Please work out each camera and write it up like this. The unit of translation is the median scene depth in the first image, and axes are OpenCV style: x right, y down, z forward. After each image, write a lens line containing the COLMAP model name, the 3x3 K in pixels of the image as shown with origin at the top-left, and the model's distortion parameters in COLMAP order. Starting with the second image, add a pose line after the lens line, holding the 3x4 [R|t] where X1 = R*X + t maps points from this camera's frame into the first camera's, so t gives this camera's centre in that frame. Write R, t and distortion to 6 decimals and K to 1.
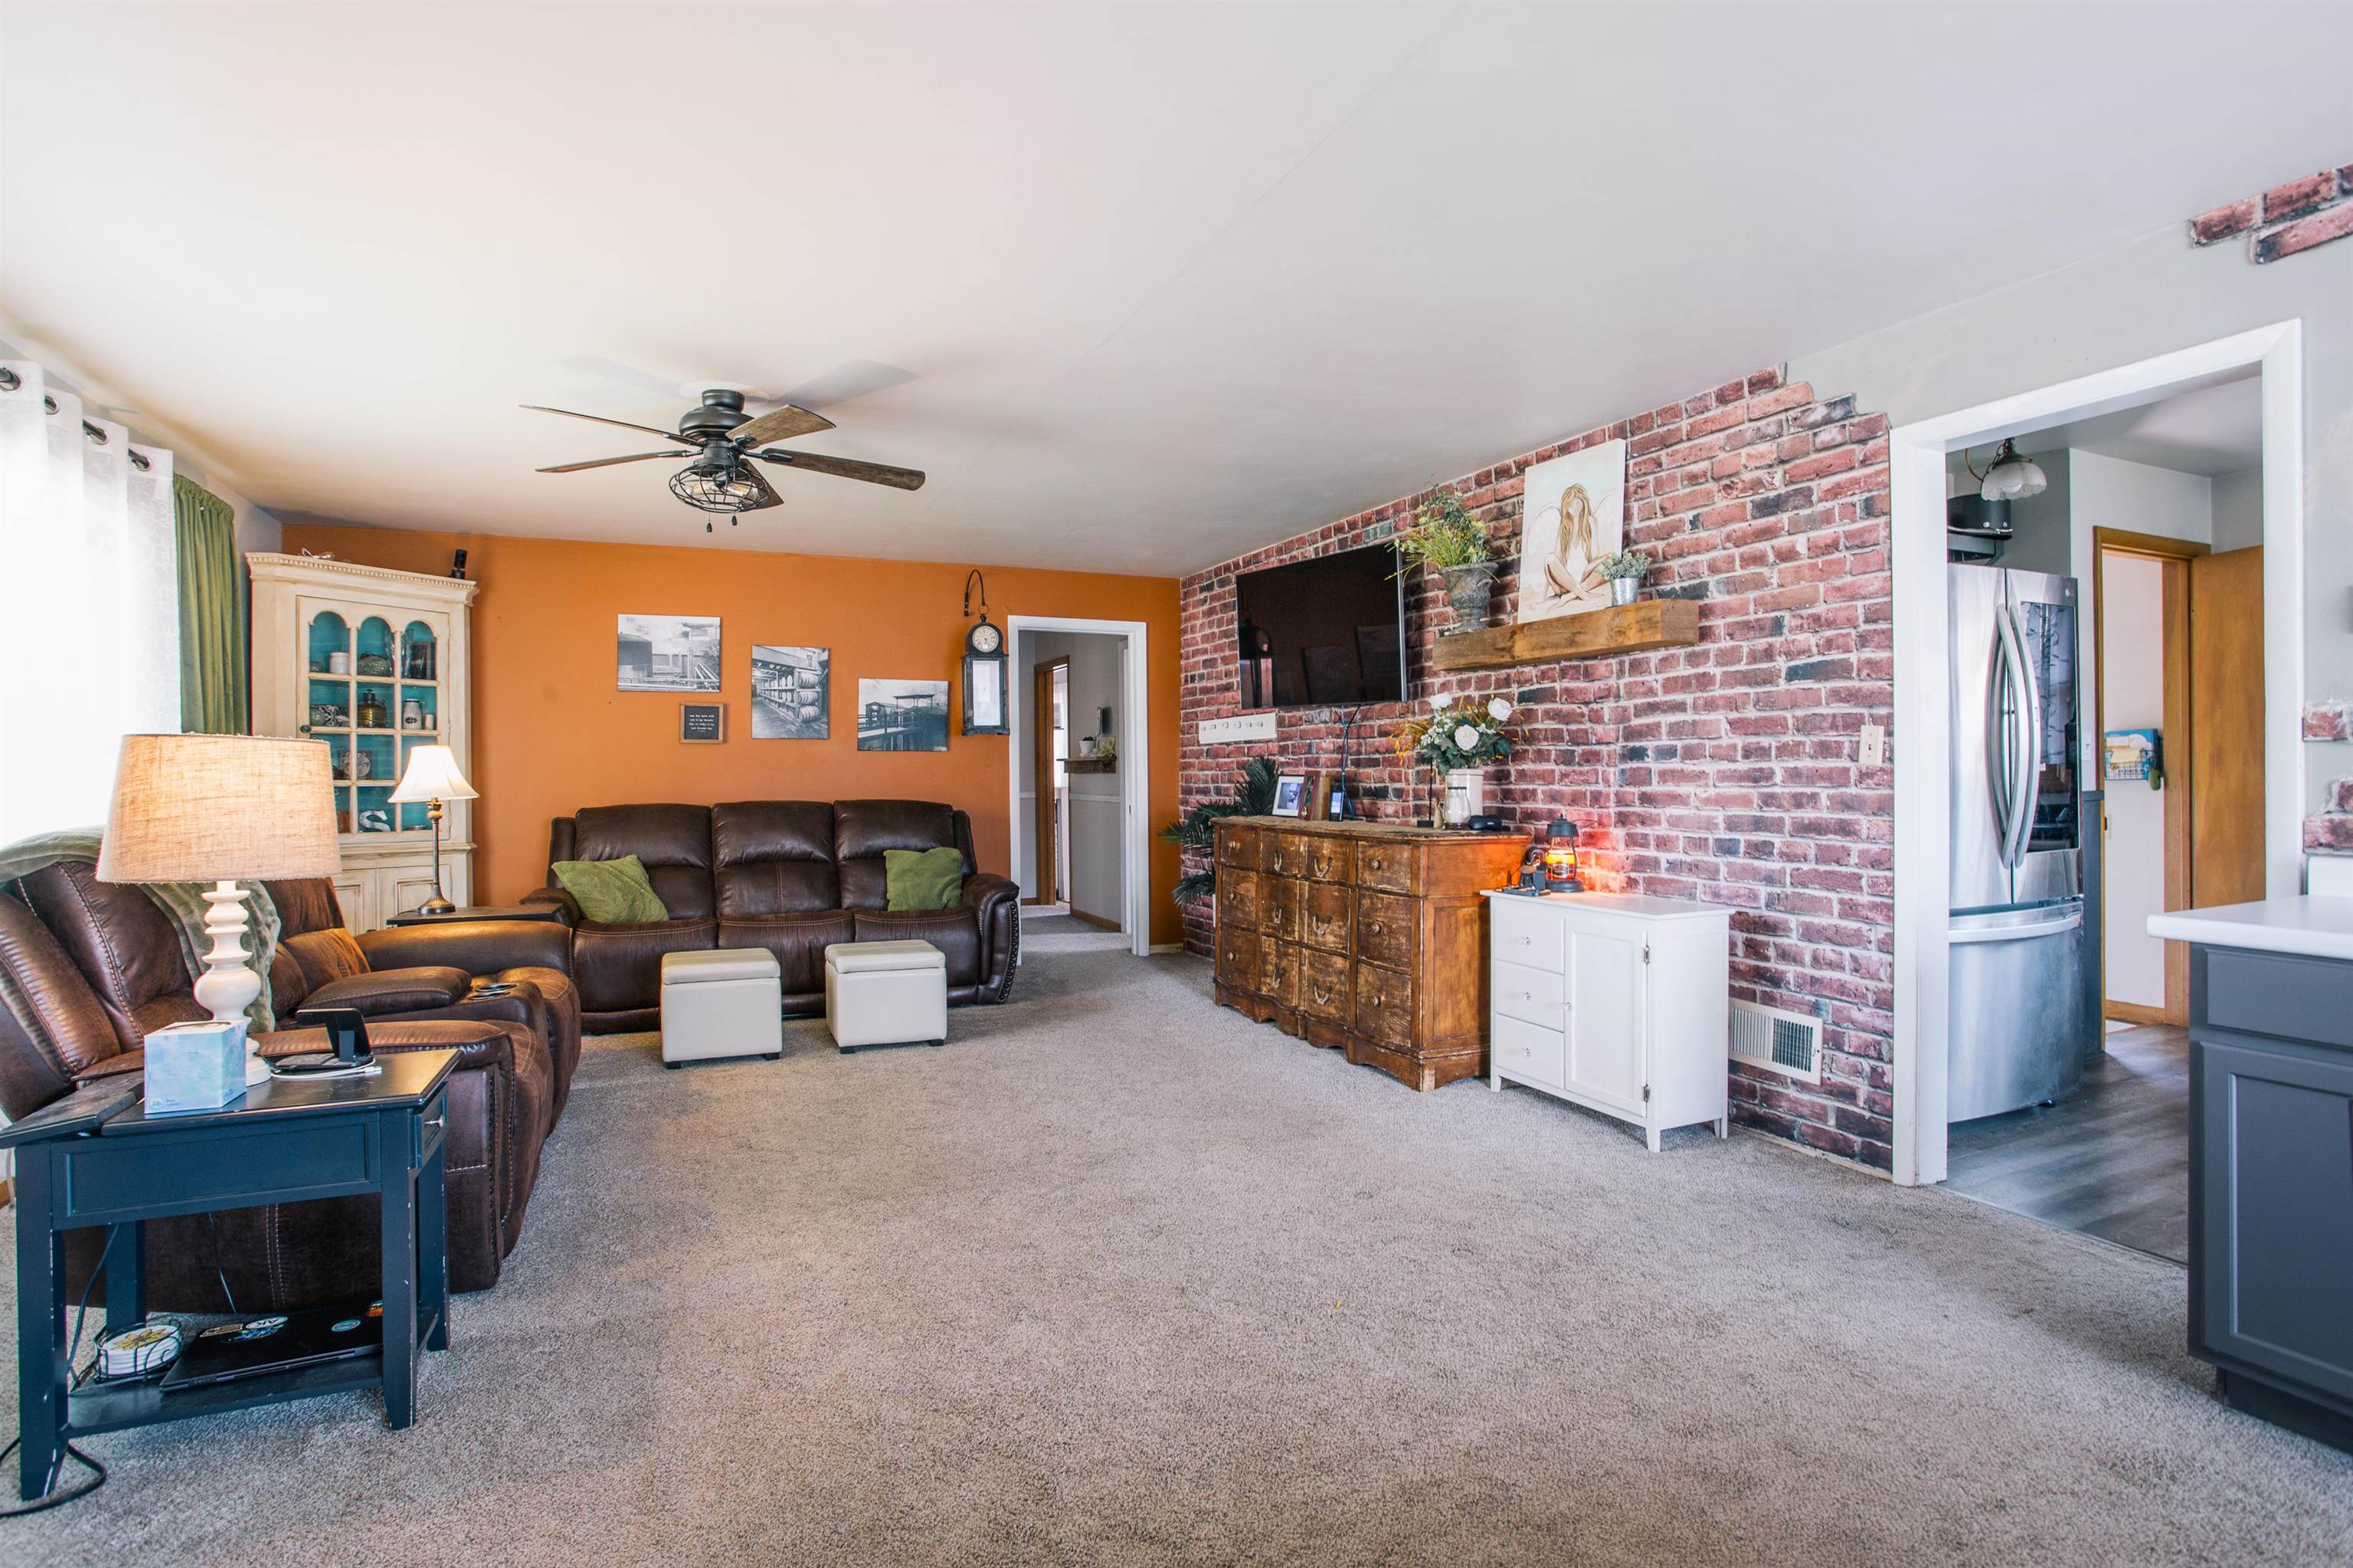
lens RADIAL K [[1188.2, 0, 1192.9], [0, 1188.2, 774.6], [0, 0, 1]] dist [-0.004005, 0.000363]
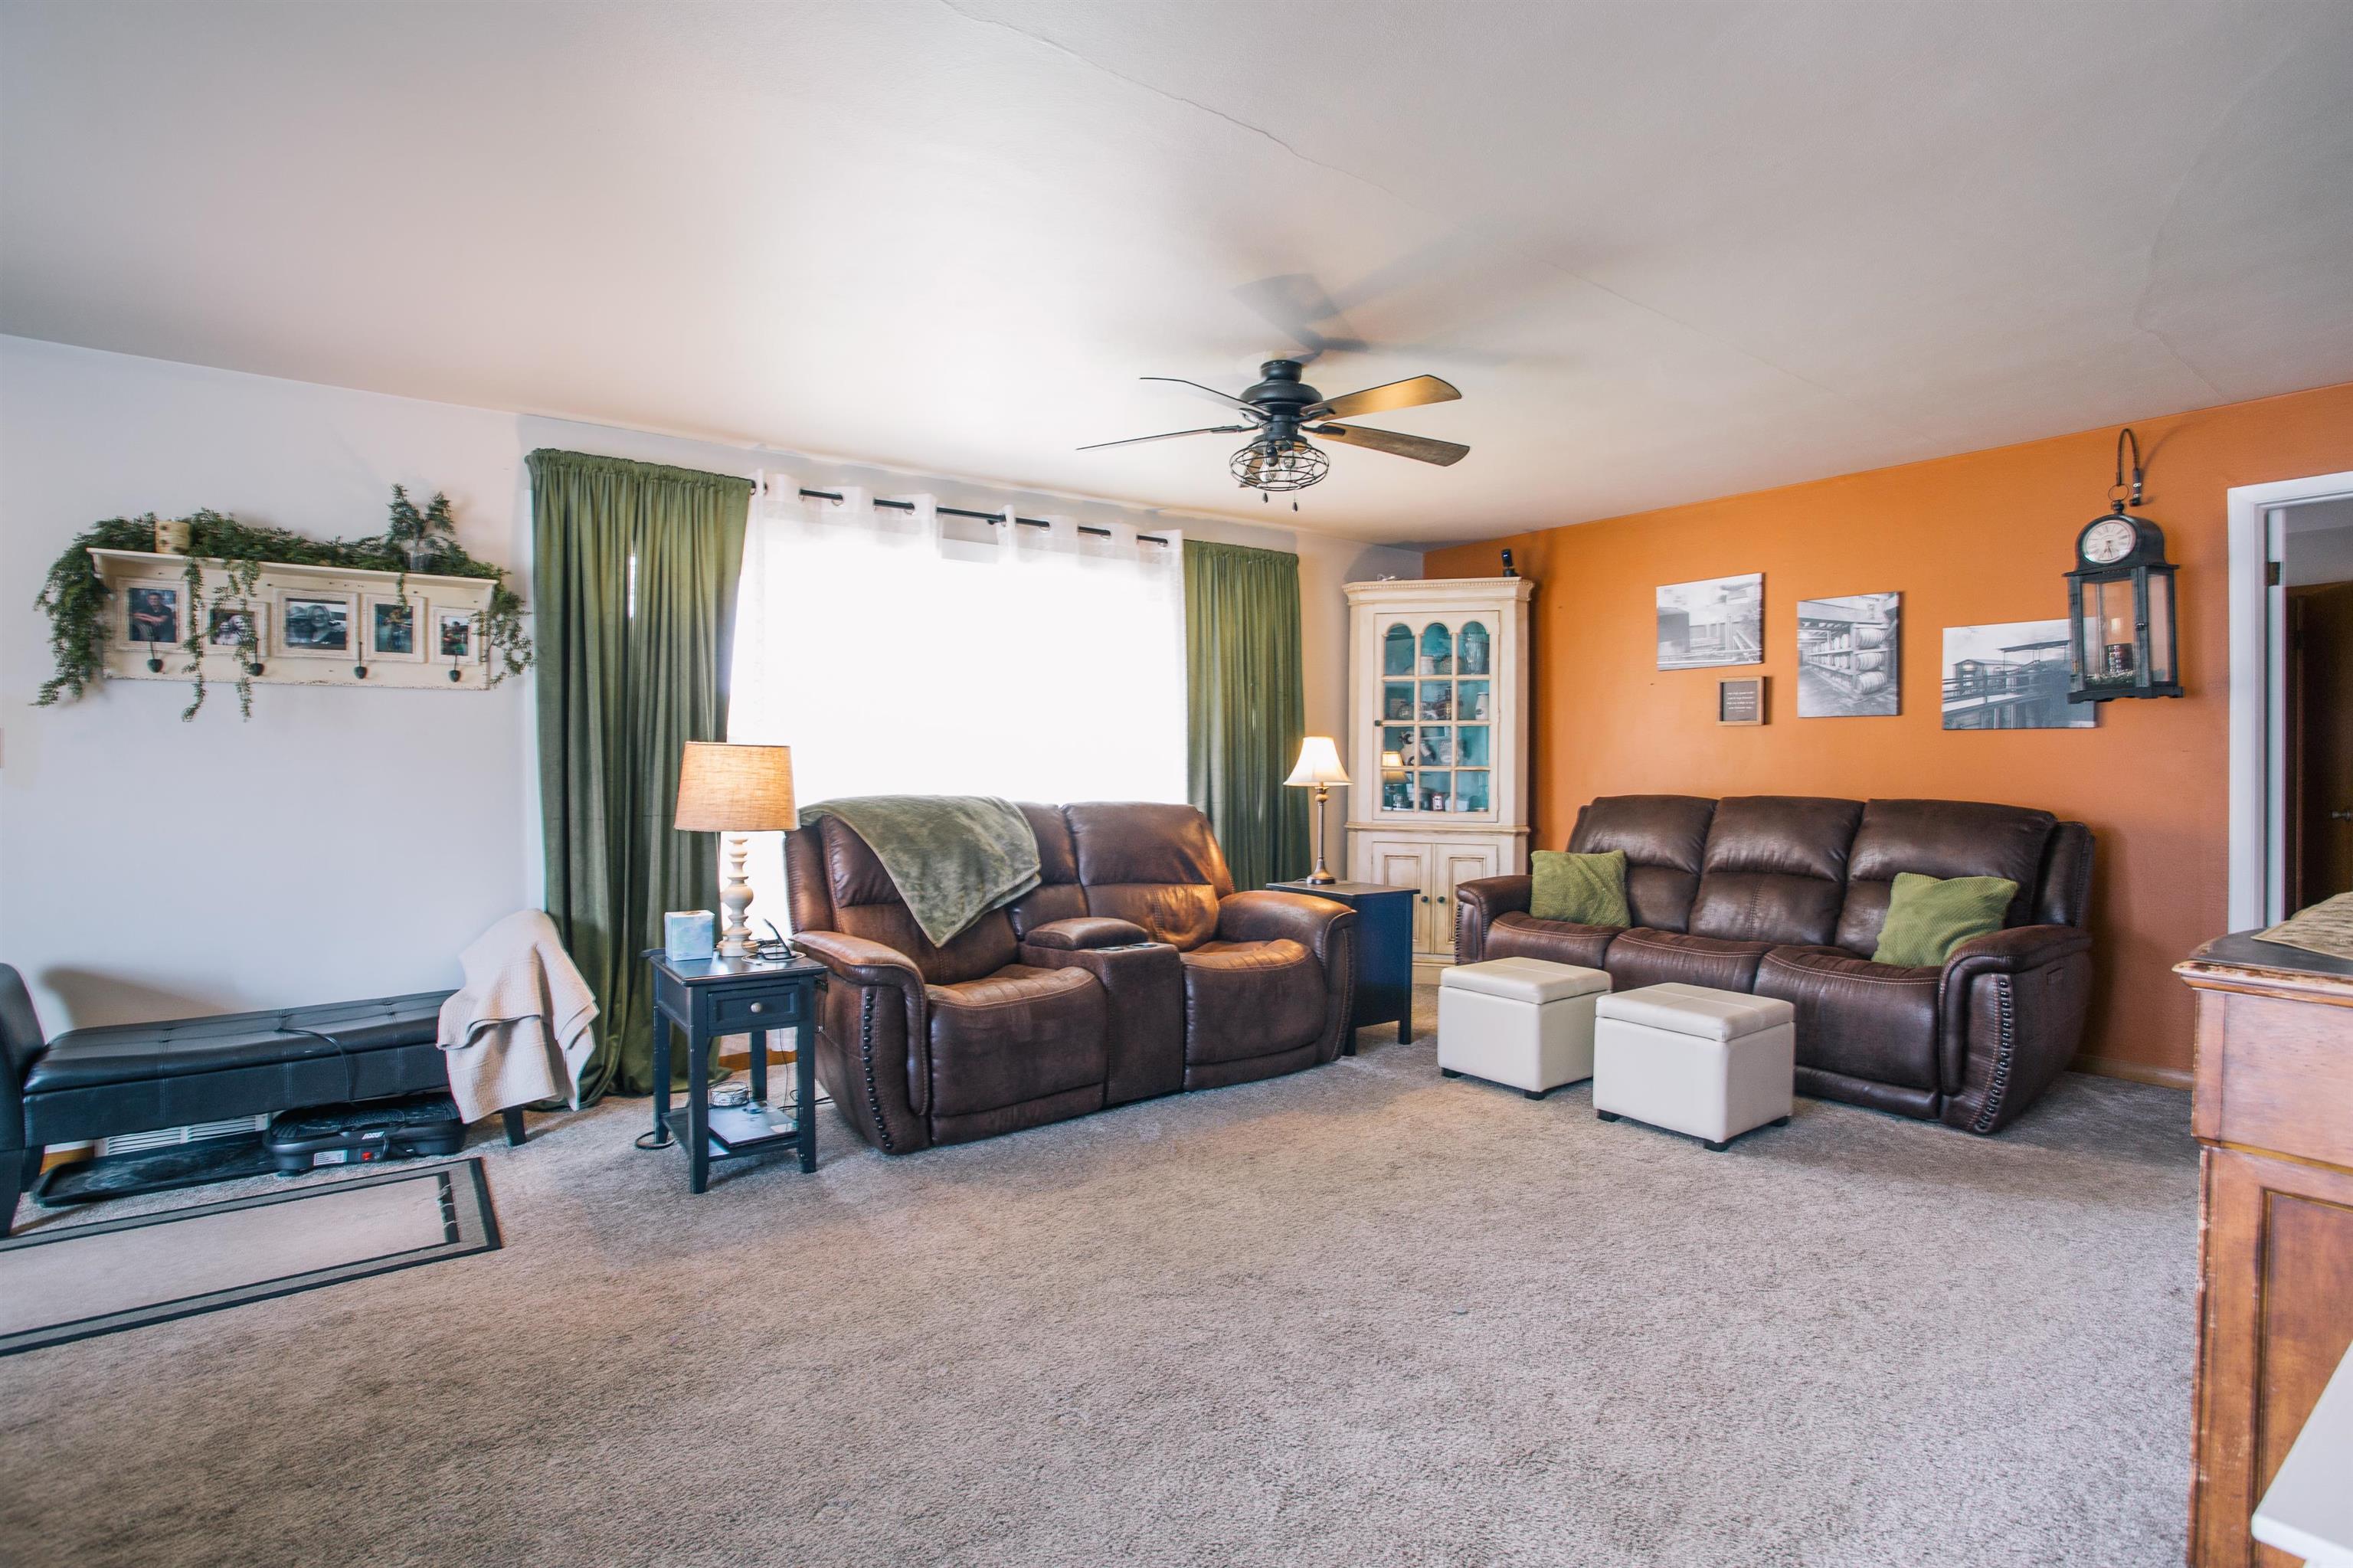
lens RADIAL K [[1175.3, 0, 1200.8], [0, 1175.3, 777.2], [0, 0, 1]] dist [-0.087807, 0.041866]
pose [[0.223378, 0.016775, -0.974587, 0.310804], [-0.003275, 0.999859, 0.016459, -0.001838], [0.974726, -0.000485, 0.223402, 0.455639]]
